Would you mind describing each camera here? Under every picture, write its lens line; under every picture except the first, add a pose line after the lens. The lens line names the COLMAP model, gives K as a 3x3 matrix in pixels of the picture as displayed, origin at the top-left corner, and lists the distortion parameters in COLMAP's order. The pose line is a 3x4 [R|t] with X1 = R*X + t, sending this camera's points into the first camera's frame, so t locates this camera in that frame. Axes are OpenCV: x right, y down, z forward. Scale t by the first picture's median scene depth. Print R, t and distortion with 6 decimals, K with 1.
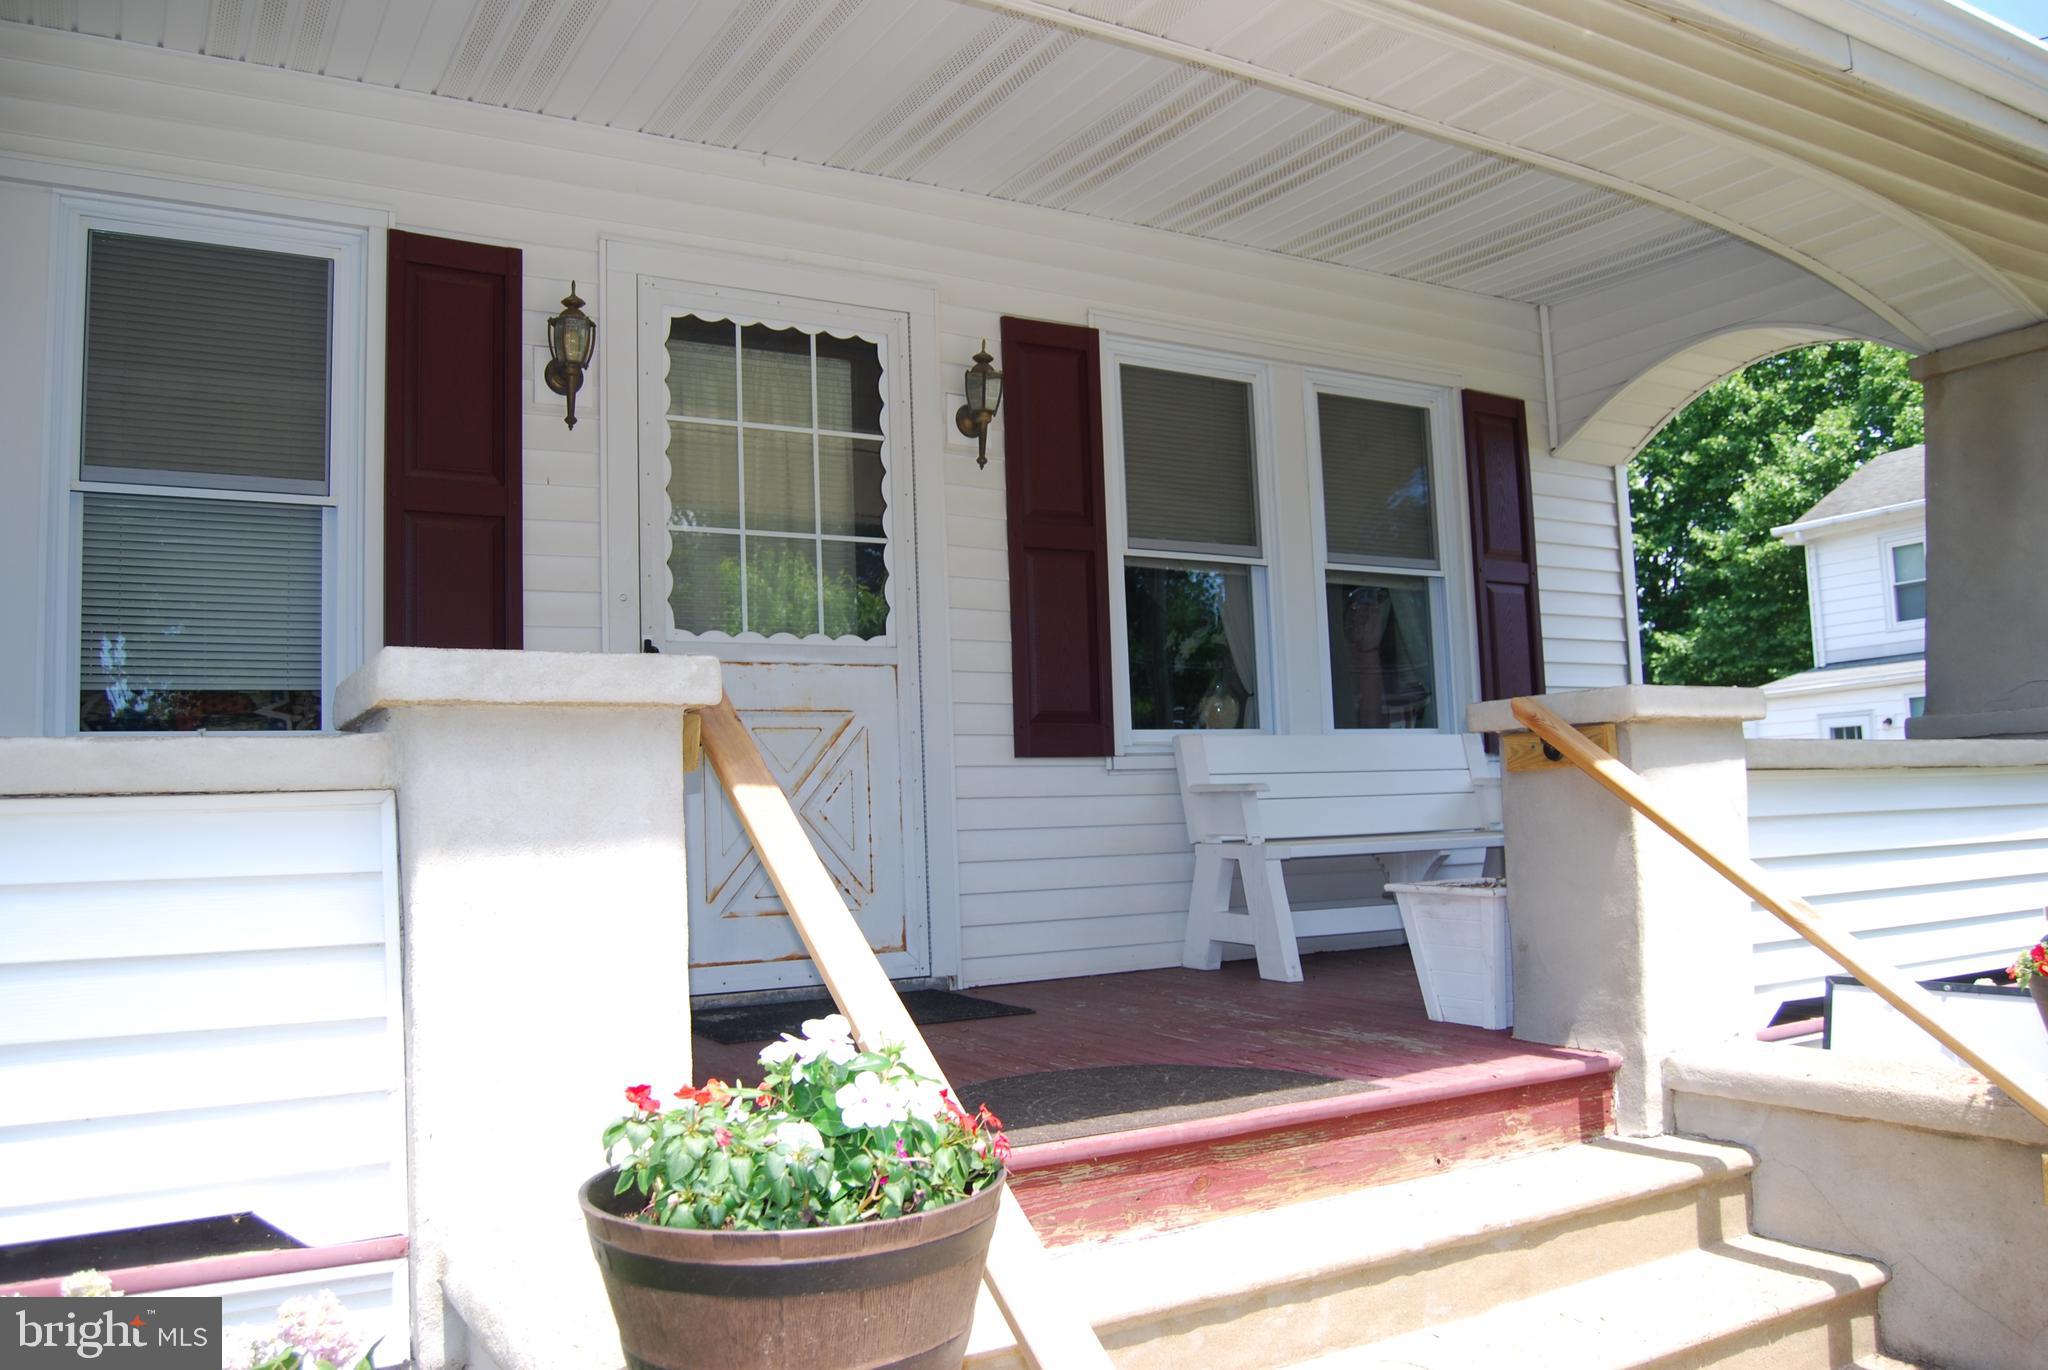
lens RADIAL K [[1587.3, 0, 1024.0], [0, 1587.3, 685.0], [0, 0, 1]] dist [-0.104699, 0.070610]
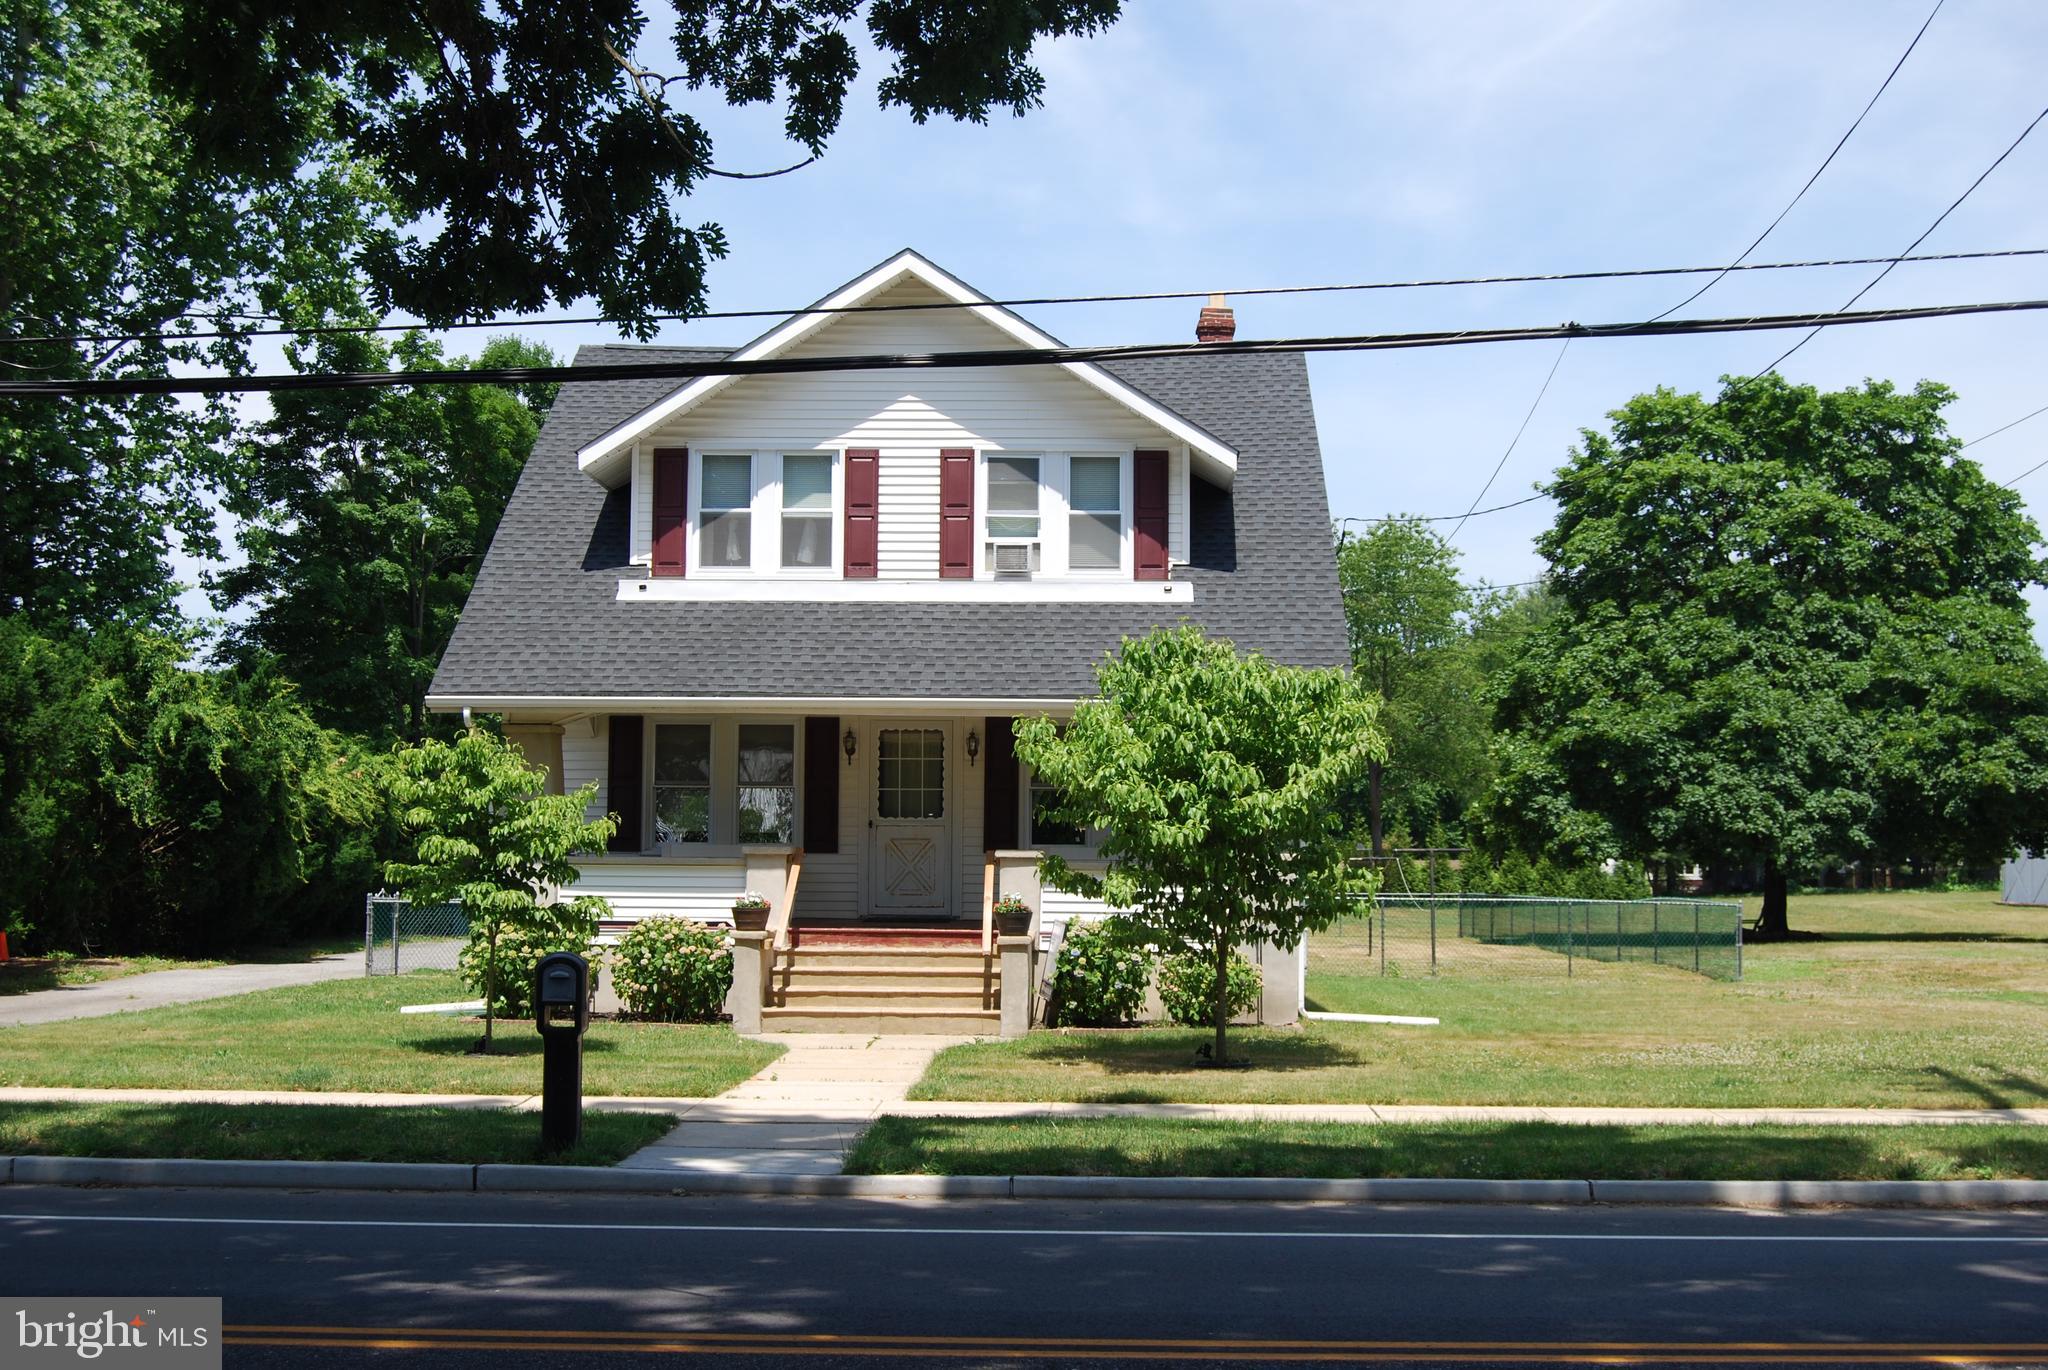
lens RADIAL K [[2554.4, 0, 1024.0], [0, 2554.4, 685.0], [0, 0, 1]] dist [-0.136696, -0.008674]
pose [[0.842328, 0.006438, -0.538926, 3.230740], [0.010491, 0.999543, 0.028336, -0.501186], [0.538863, -0.029522, 0.841876, -3.780238]]
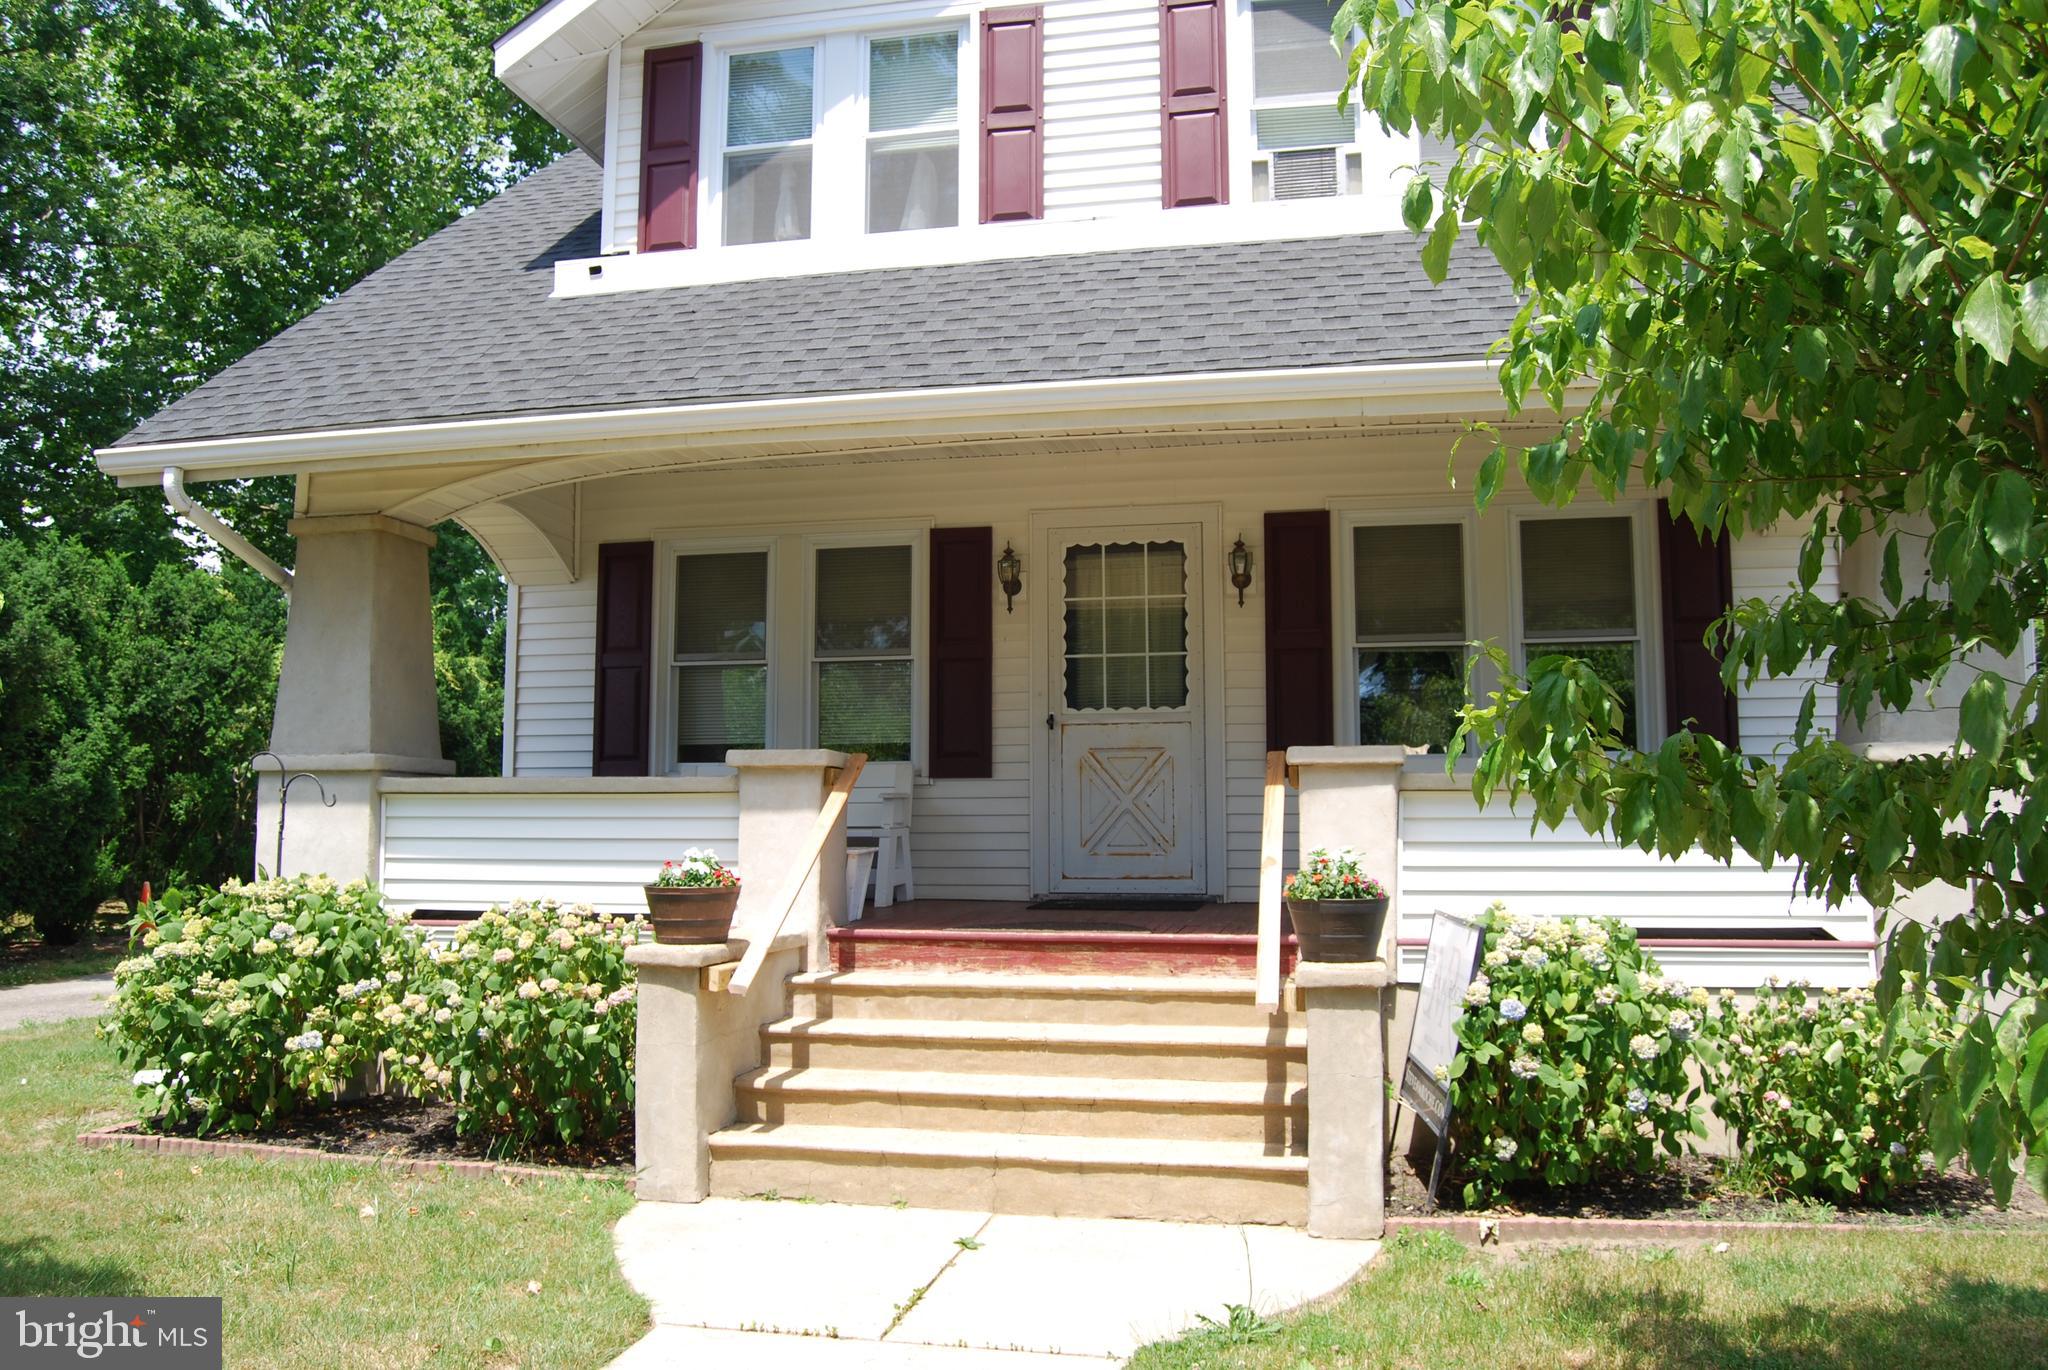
lens RADIAL K [[1587.3, 0, 1024.0], [0, 1587.3, 685.0], [0, 0, 1]] dist [-0.104699, 0.070610]
pose [[0.731941, -0.027192, -0.680825, 1.068464], [0.035547, 0.999367, -0.001700, -0.061498], [0.680440, -0.022957, 0.732444, -0.478401]]
